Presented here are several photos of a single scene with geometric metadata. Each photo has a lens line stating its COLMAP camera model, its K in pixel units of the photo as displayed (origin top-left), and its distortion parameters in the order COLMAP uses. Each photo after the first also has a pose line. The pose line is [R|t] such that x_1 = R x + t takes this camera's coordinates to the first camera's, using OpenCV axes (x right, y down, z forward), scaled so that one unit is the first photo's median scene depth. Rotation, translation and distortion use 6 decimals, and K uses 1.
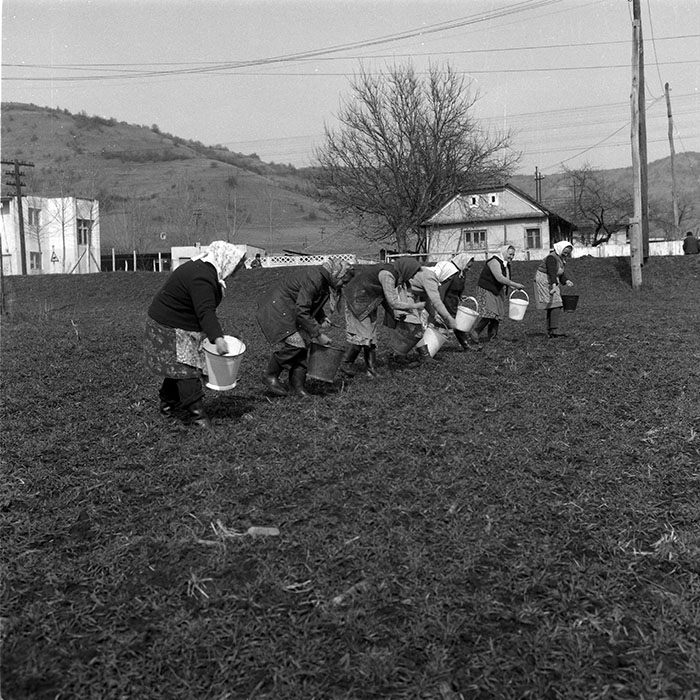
lens RADIAL K [[962.7, 0, 350.0], [0, 962.7, 350.0], [0, 0, 1]] dist [0.073059, -0.098488]
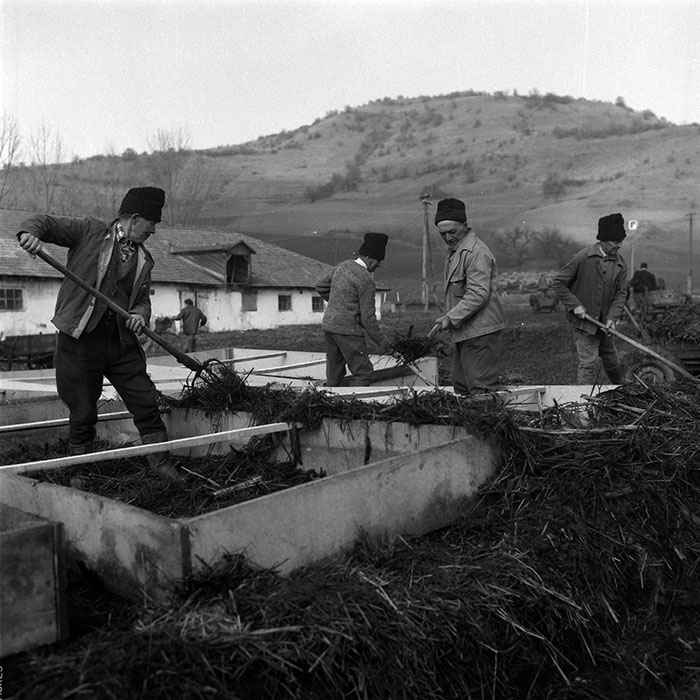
lens RADIAL K [[962.7, 0, 350.0], [0, 962.7, 350.0], [0, 0, 1]] dist [0.073059, -0.098488]
pose [[0.896374, 0.020040, -0.442845, -0.042454], [-0.022629, 0.999744, -0.000563, -0.014167], [0.442720, 0.010526, 0.896598, 0.183715]]
